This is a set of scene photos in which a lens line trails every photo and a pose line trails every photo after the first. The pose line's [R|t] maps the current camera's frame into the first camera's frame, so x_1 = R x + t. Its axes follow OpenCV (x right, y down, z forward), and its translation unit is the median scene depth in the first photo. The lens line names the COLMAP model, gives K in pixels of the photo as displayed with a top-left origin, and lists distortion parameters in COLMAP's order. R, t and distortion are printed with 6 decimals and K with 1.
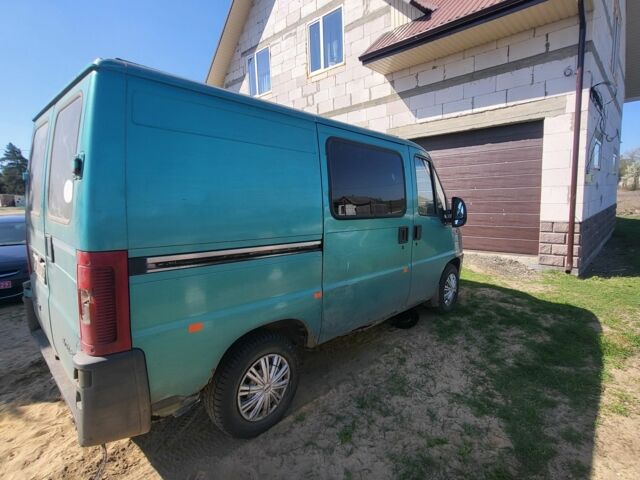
lens RADIAL K [[340.8, 0, 323.3], [0, 340.8, 238.2], [0, 0, 1]] dist [-0.001360, -0.000408]
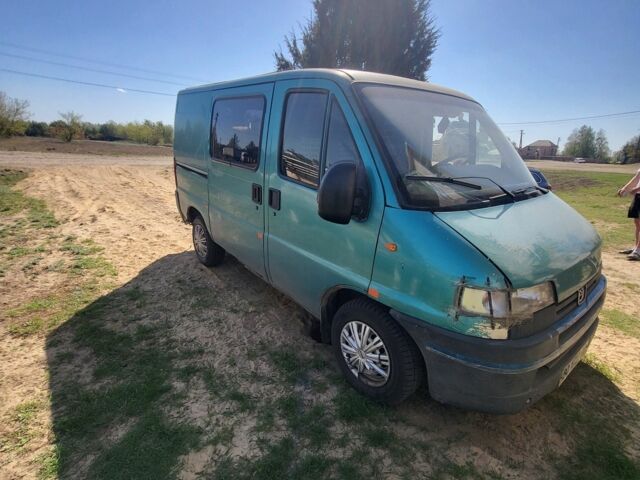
lens RADIAL K [[340.8, 0, 323.3], [0, 340.8, 238.2], [0, 0, 1]] dist [-0.001360, -0.000408]
pose [[-0.152437, 0.273154, -0.949816, 1.294049], [-0.164599, 0.940609, 0.296922, -0.229896], [0.974510, 0.201600, -0.098423, 1.536734]]
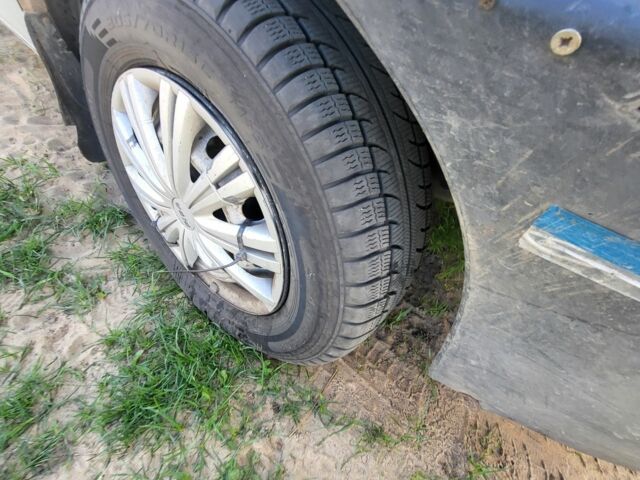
lens RADIAL K [[340.8, 0, 323.3], [0, 340.8, 238.2], [0, 0, 1]] dist [-0.001360, -0.000408]
pose [[0.006005, 0.720164, -0.693778, 0.754669], [-0.309706, 0.661017, 0.683476, 0.088263], [0.950814, 0.210762, 0.227008, 1.637044]]
